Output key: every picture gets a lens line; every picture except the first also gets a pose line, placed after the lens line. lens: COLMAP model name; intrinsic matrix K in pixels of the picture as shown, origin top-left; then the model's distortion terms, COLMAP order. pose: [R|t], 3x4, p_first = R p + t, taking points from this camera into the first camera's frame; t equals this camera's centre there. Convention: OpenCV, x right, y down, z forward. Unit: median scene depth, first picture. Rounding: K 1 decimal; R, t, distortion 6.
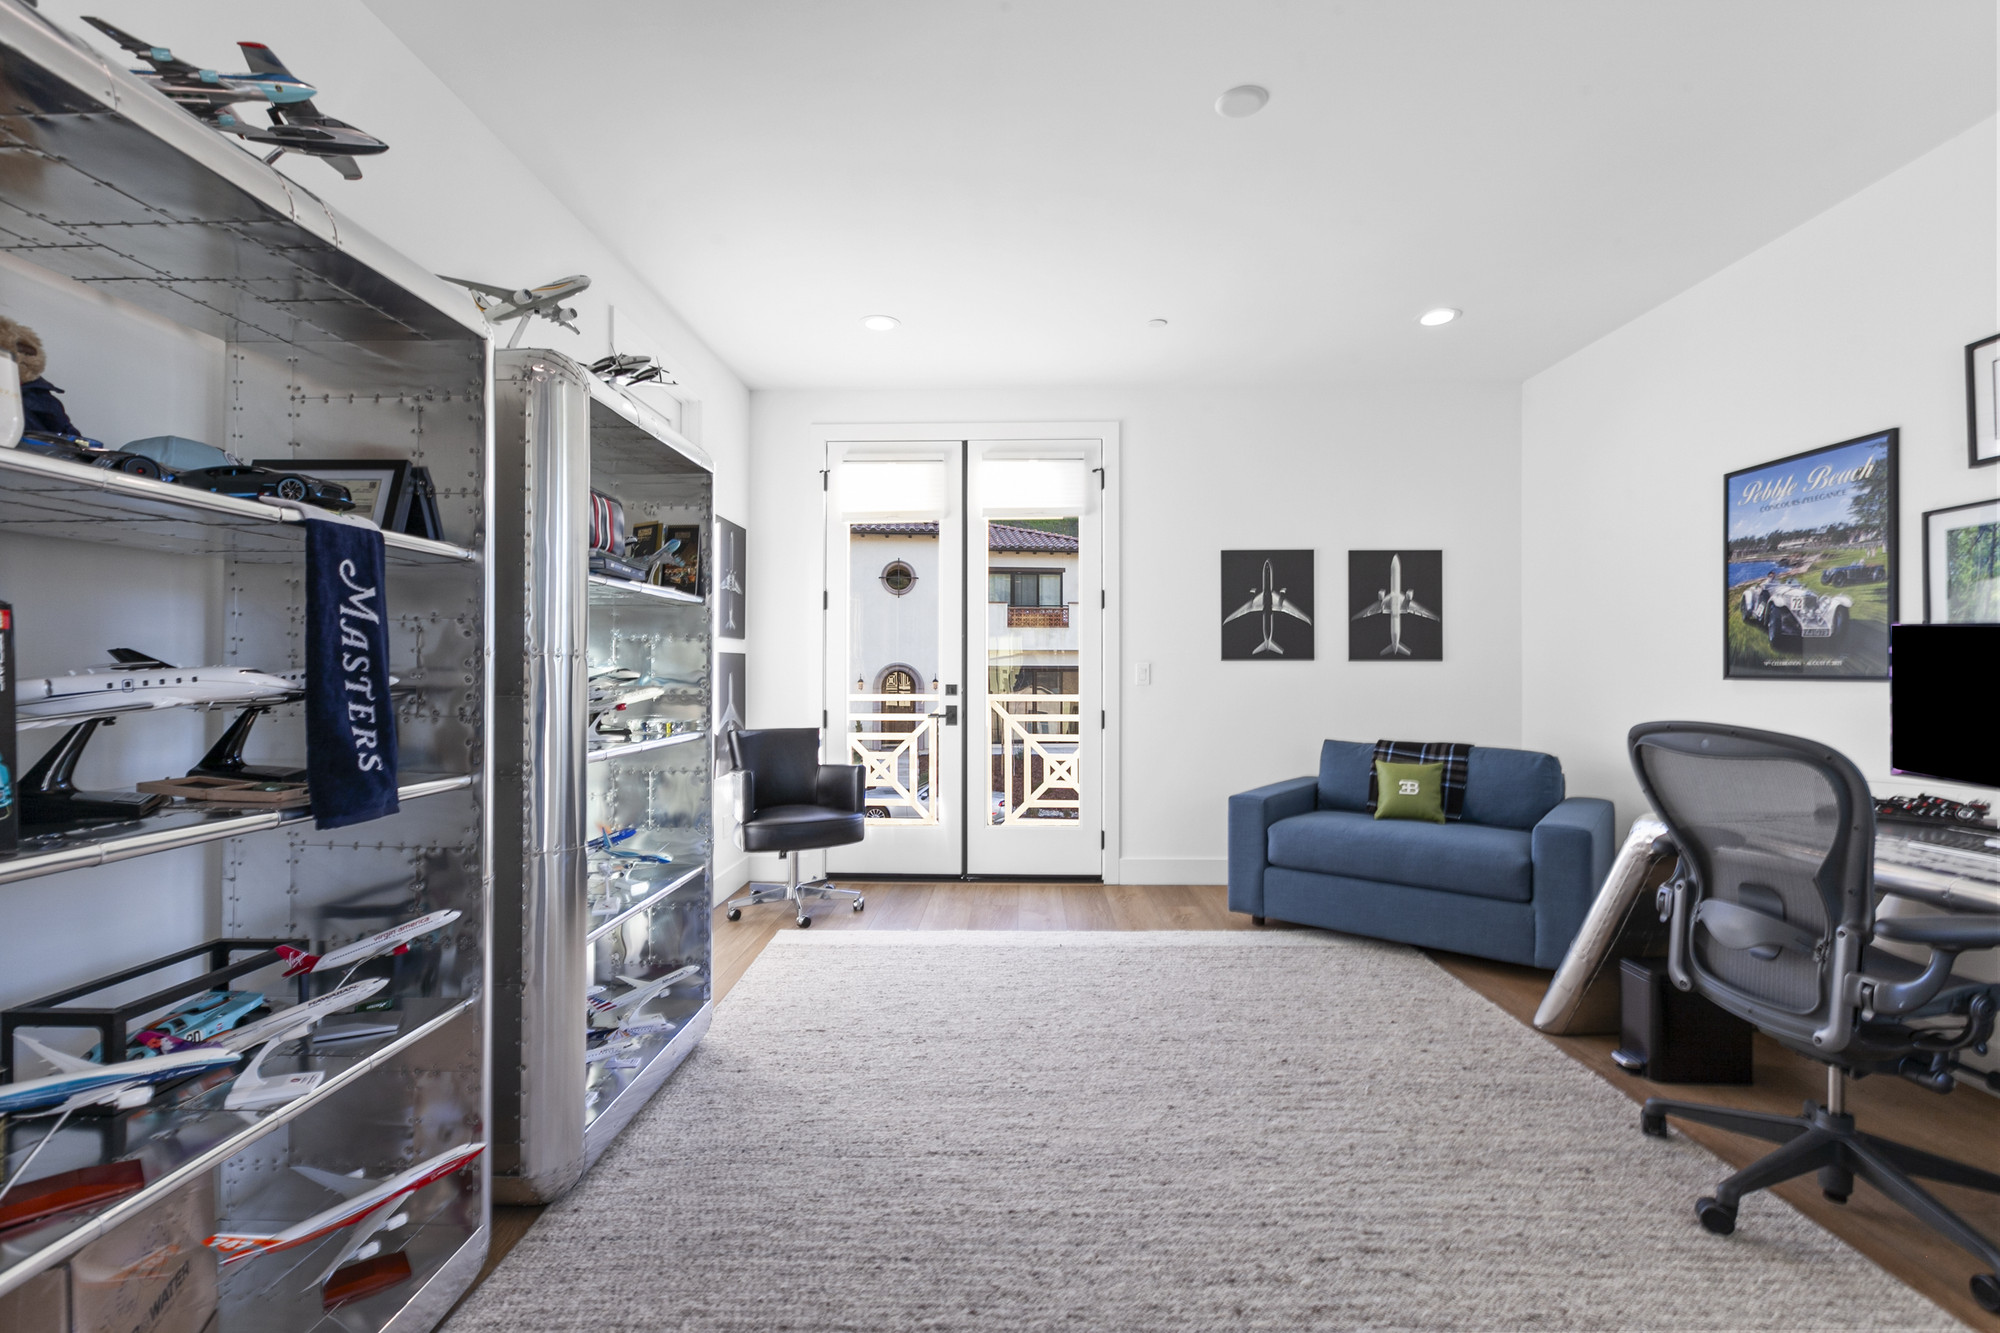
lens RADIAL K [[937.4, 0, 997.8], [0, 937.4, 669.2], [0, 0, 1]] dist [0.000507, 0.000024]
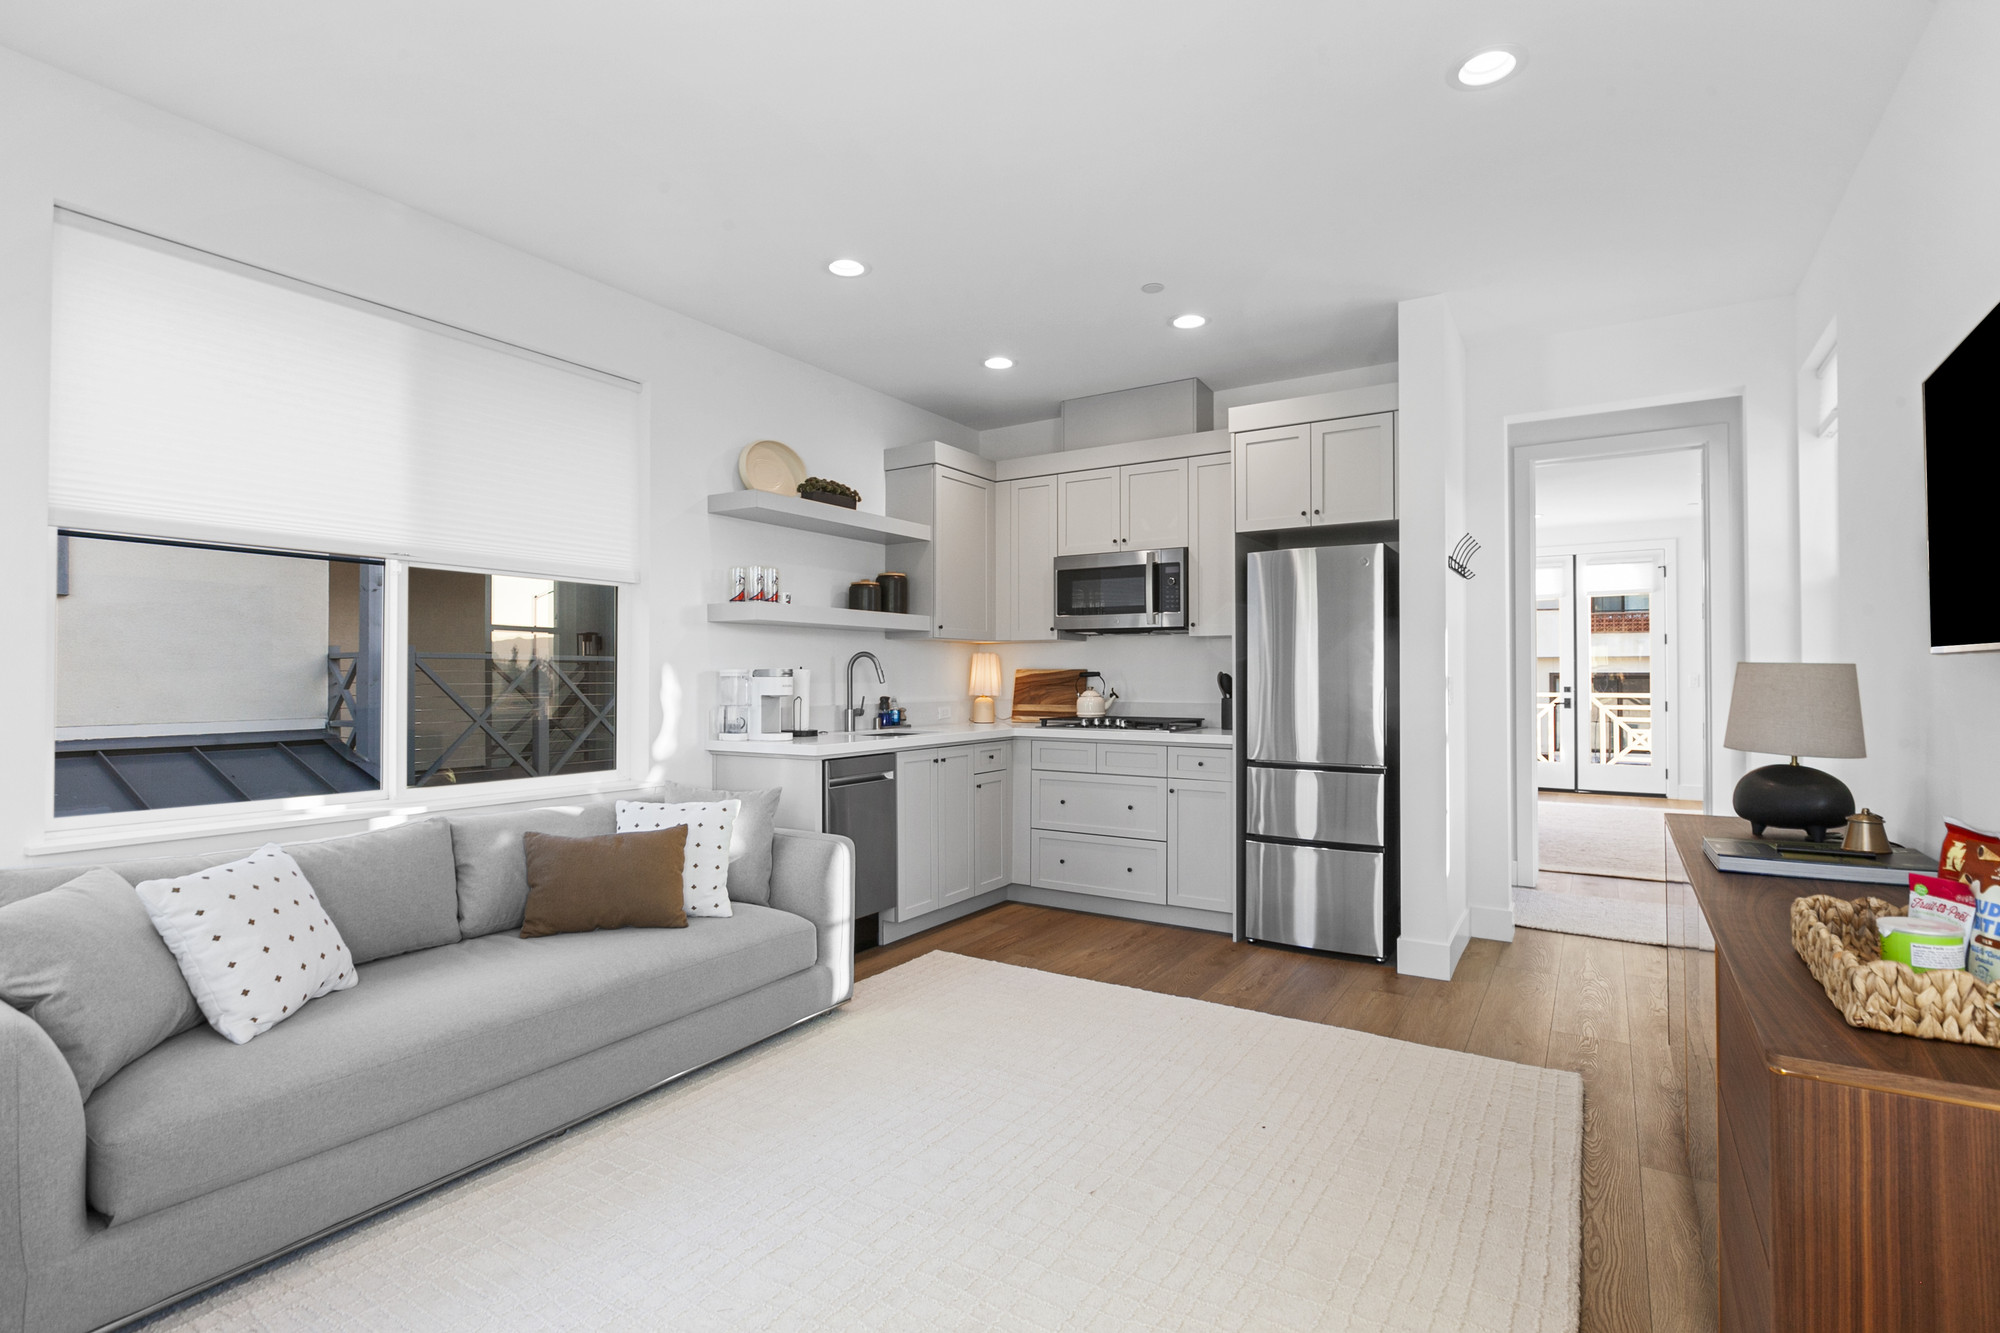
lens RADIAL K [[957.0, 0, 978.3], [0, 957.0, 670.8], [0, 0, 1]] dist [-0.002136, -0.000094]
pose [[0.852064, -0.008981, -0.523360, -0.045493], [0.006318, 0.999956, -0.006875, -0.008391], [0.523399, 0.002551, 0.852084, -1.079086]]
